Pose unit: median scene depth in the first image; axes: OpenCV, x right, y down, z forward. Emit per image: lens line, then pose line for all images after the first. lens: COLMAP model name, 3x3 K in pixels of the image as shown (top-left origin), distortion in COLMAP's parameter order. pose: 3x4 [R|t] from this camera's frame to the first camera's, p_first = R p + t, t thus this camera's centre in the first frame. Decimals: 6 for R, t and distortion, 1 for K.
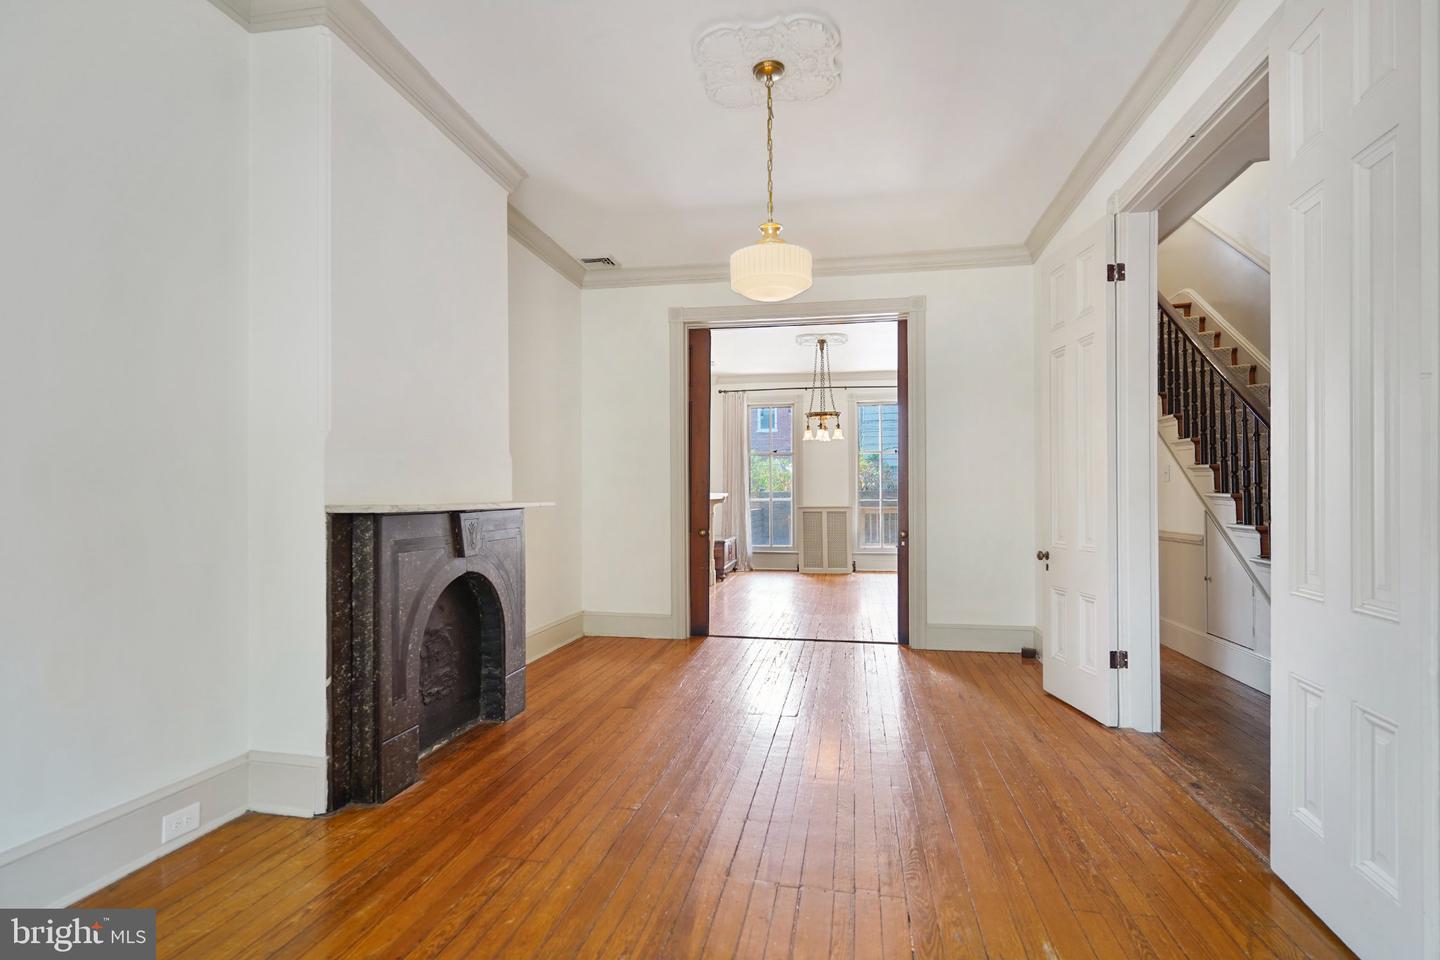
lens RADIAL K [[740.0, 0, 724.7], [0, 740.0, 481.7], [0, 0, 1]] dist [-0.027364, 0.005805]
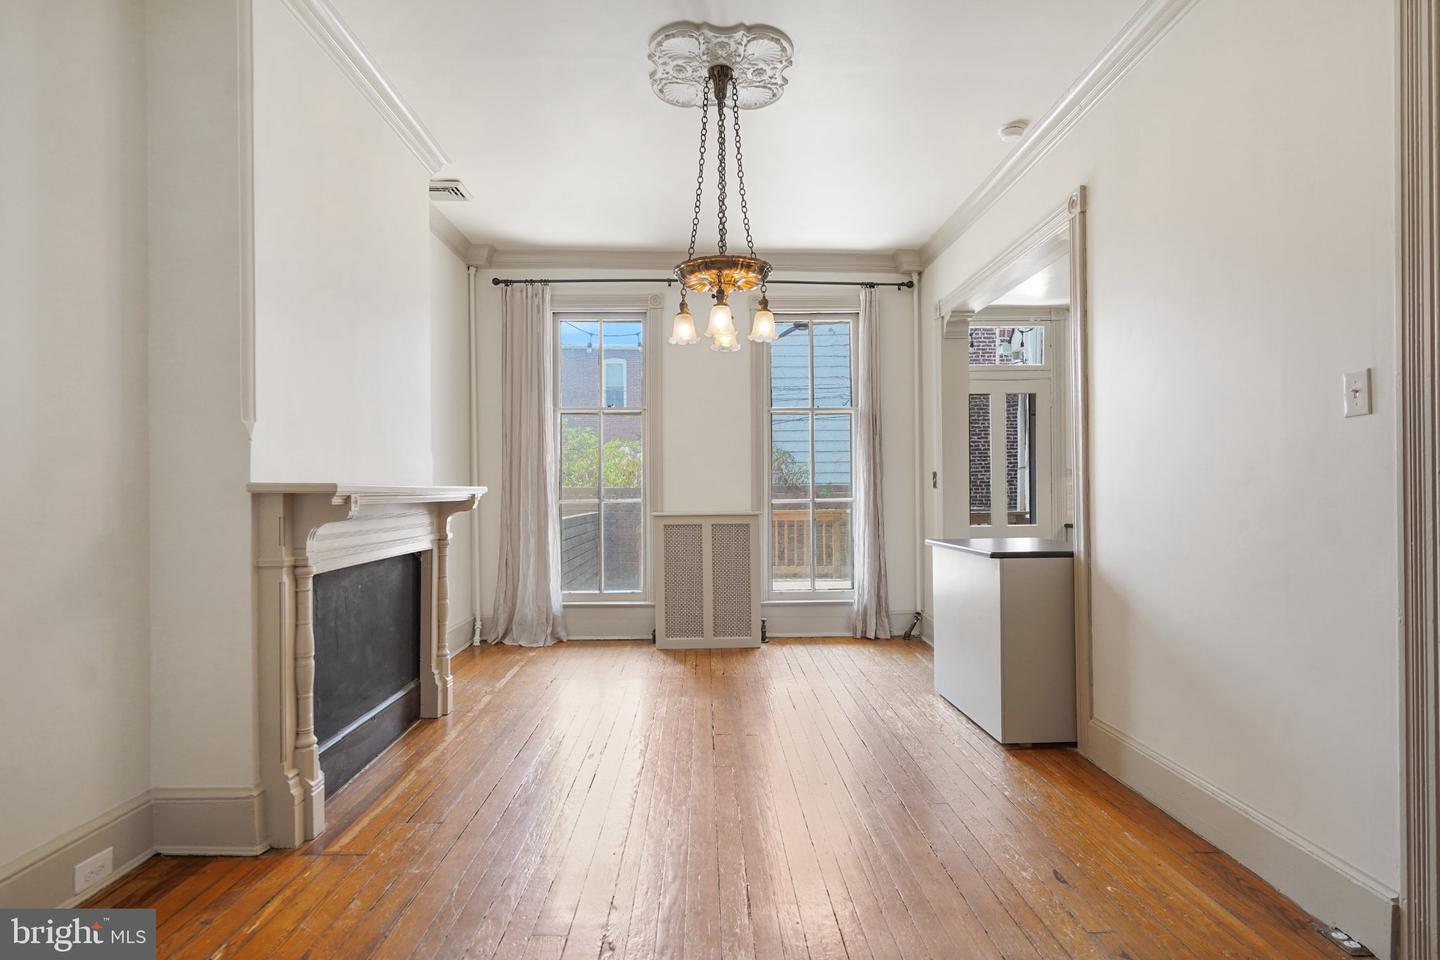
lens RADIAL K [[736.3, 0, 707.2], [0, 736.3, 486.7], [0, 0, 1]] dist [0.055939, 0.002541]
pose [[0.984874, -0.000999, 0.173271, 0.048847], [-0.000775, 0.999948, 0.010168, 0.010072], [-0.173272, -0.010149, 0.984822, 0.507930]]
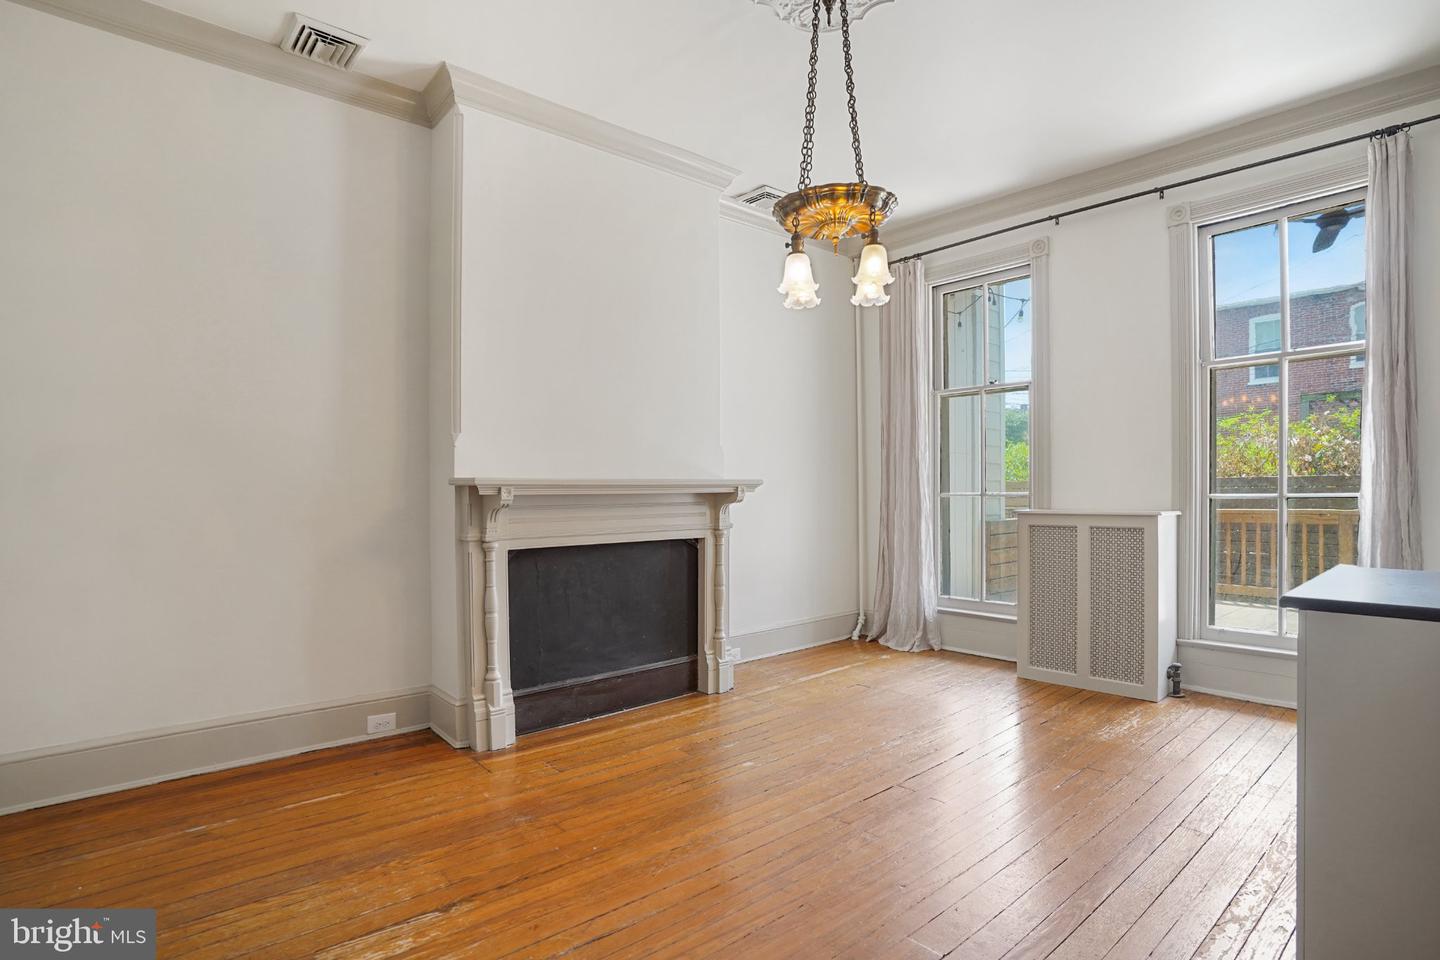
lens RADIAL K [[740.0, 0, 716.9], [0, 740.0, 489.9], [0, 0, 1]] dist [-0.027364, 0.005805]
pose [[0.772415, -0.005865, -0.635091, 0.228240], [0.017829, 0.999764, 0.012452, 0.014228], [0.634868, -0.020942, 0.772337, 0.589222]]
